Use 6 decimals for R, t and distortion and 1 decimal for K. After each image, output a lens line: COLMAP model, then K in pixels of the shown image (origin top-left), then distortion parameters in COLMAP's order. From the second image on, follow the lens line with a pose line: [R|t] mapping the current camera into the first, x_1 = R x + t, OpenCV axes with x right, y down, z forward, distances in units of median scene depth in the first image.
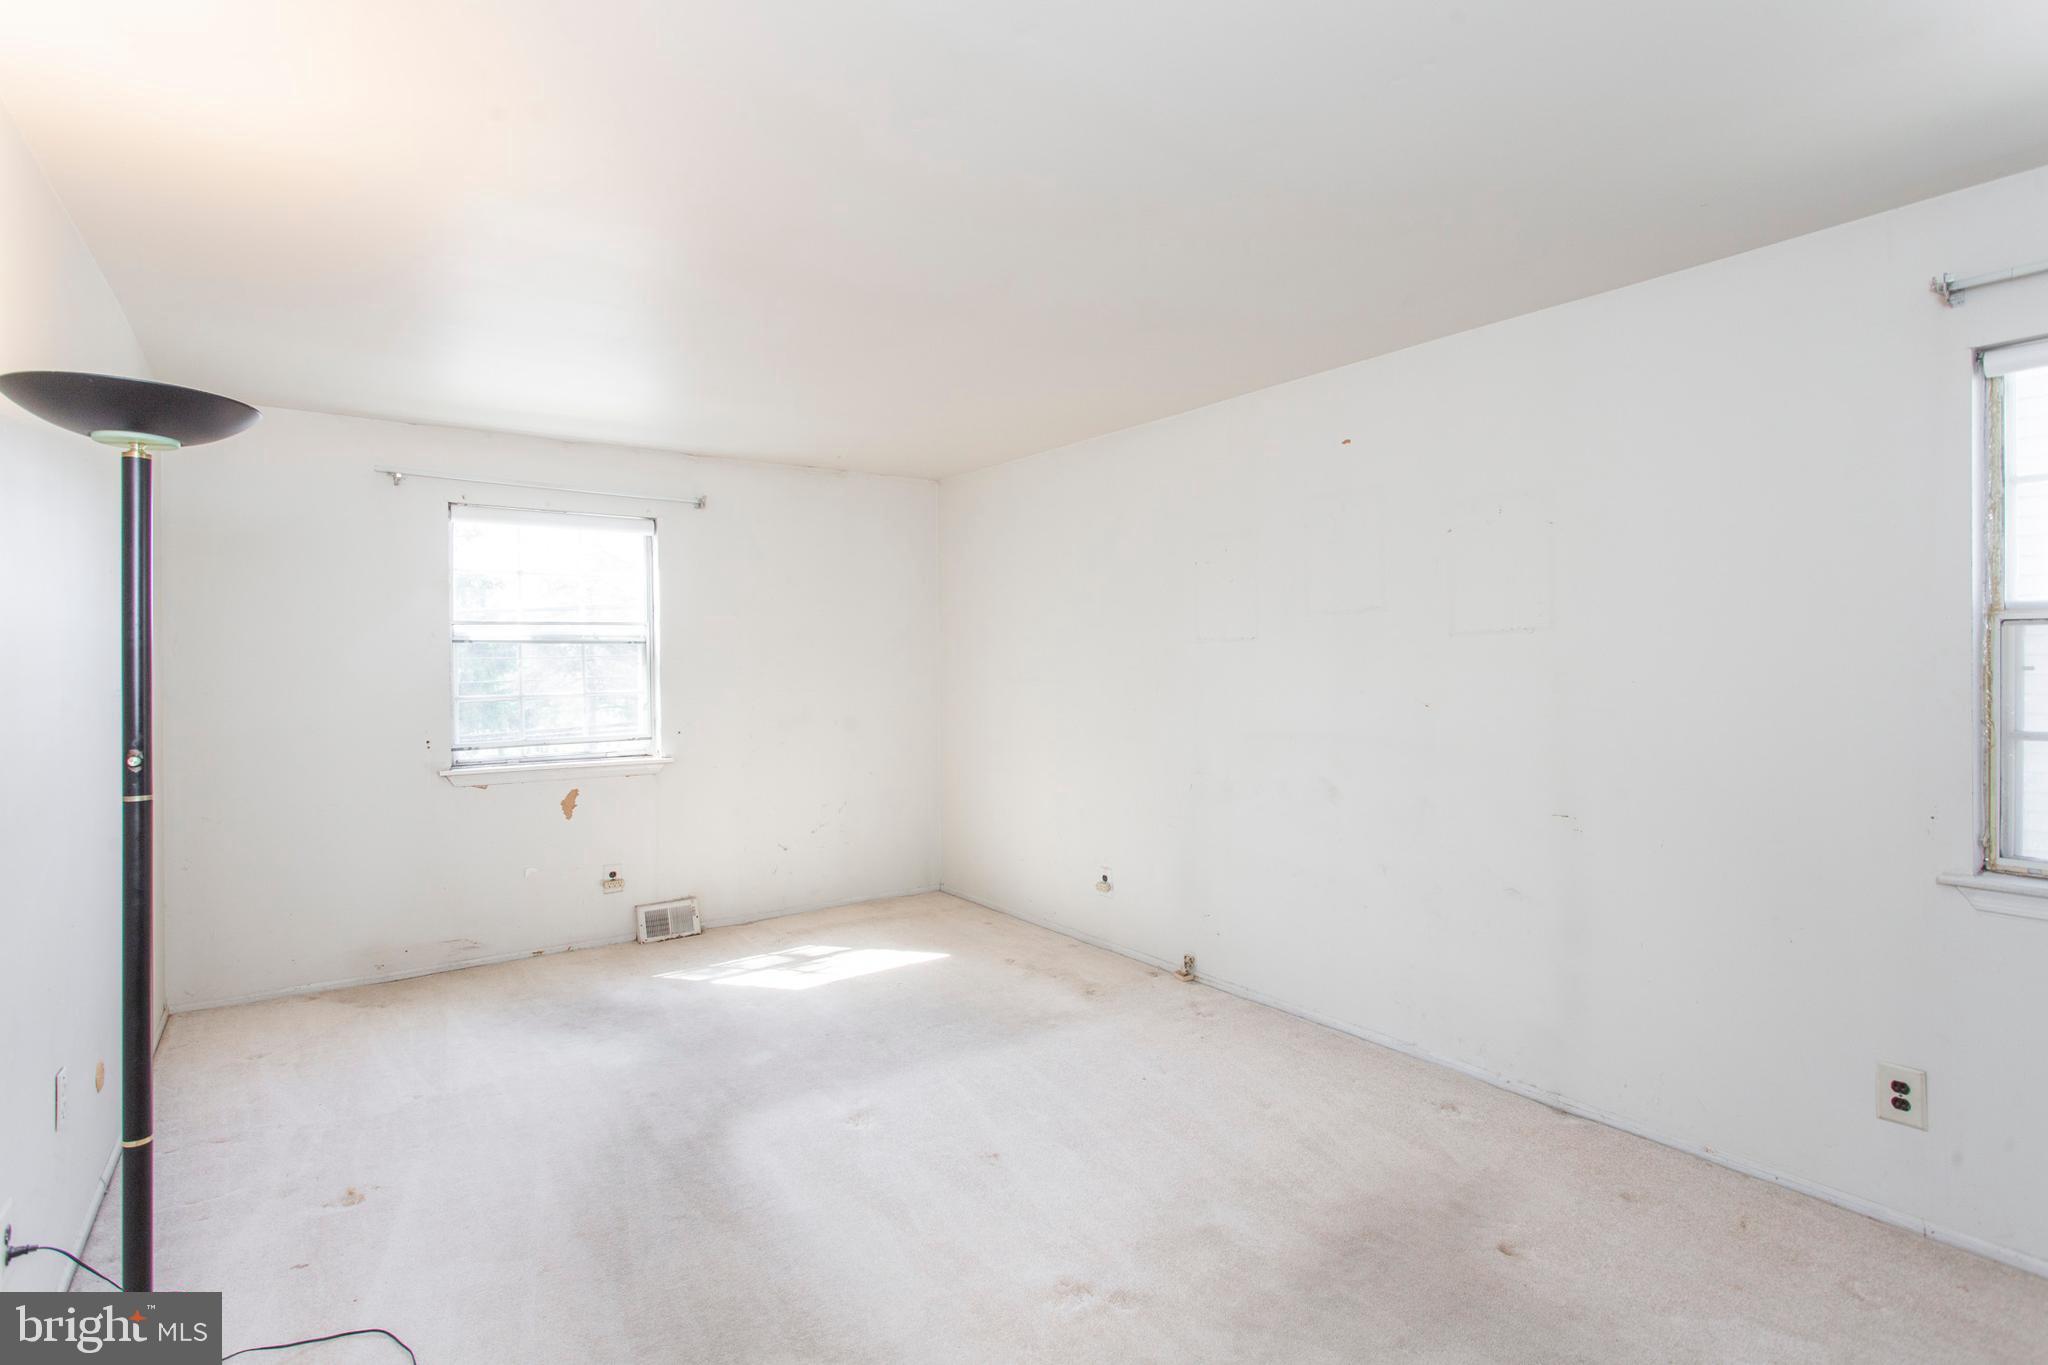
lens RADIAL K [[995.6, 0, 1021.2], [0, 995.6, 668.8], [0, 0, 1]] dist [-0.006275, 0.003548]
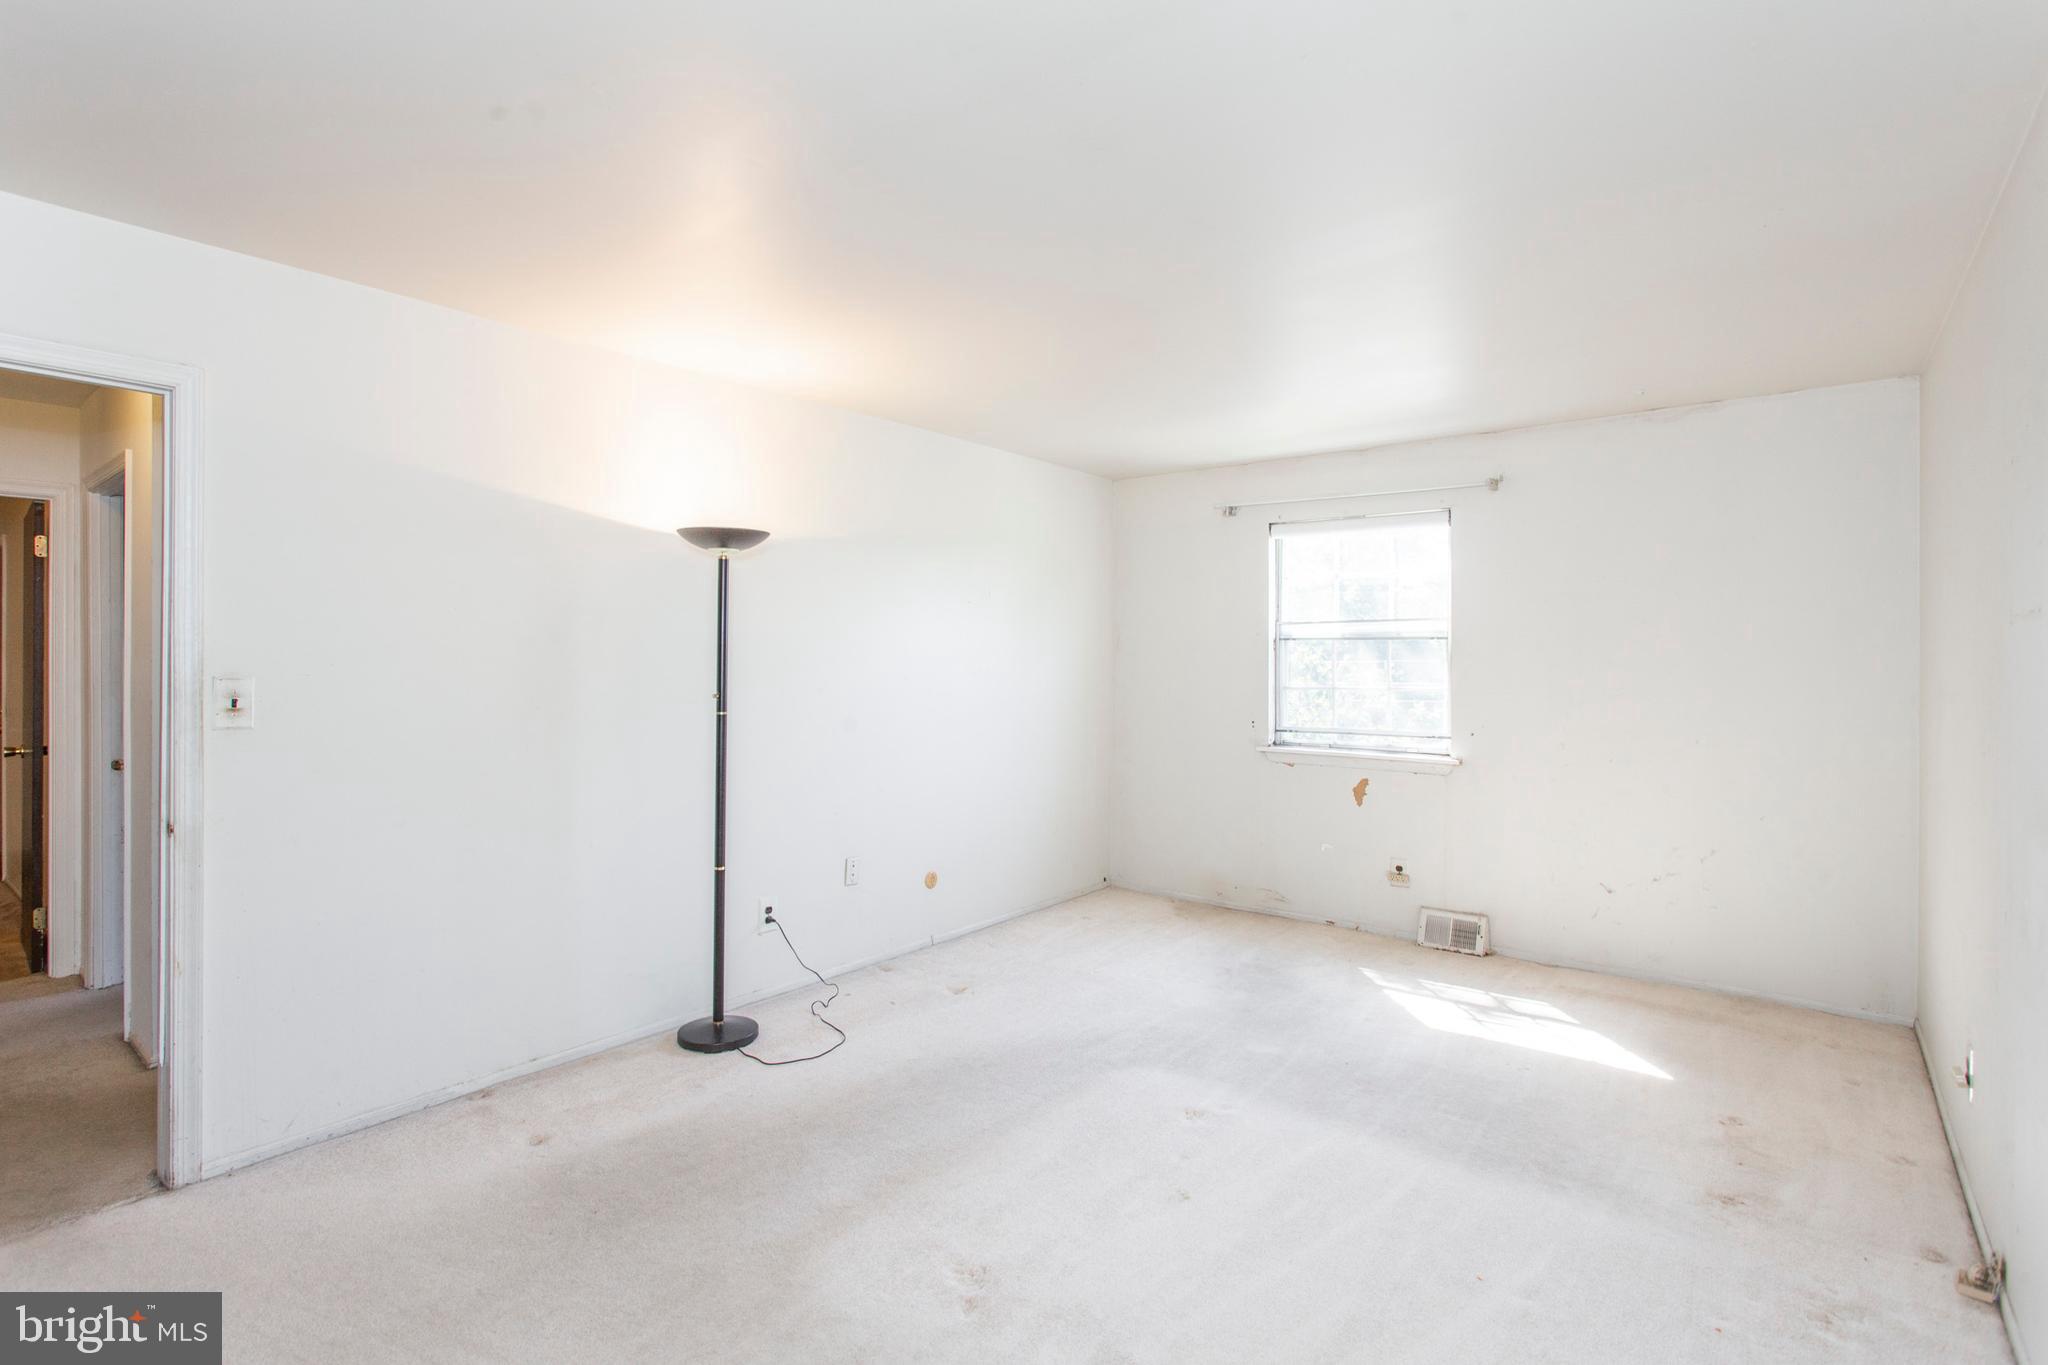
lens RADIAL K [[995.6, 0, 976.2], [0, 995.6, 658.4], [0, 0, 1]] dist [-0.006275, 0.003548]
pose [[0.236736, 0.003775, -0.971567, 0.484034], [-0.014574, 0.999894, 0.000334, -0.000017], [0.971465, 0.014080, 0.236766, 0.355106]]
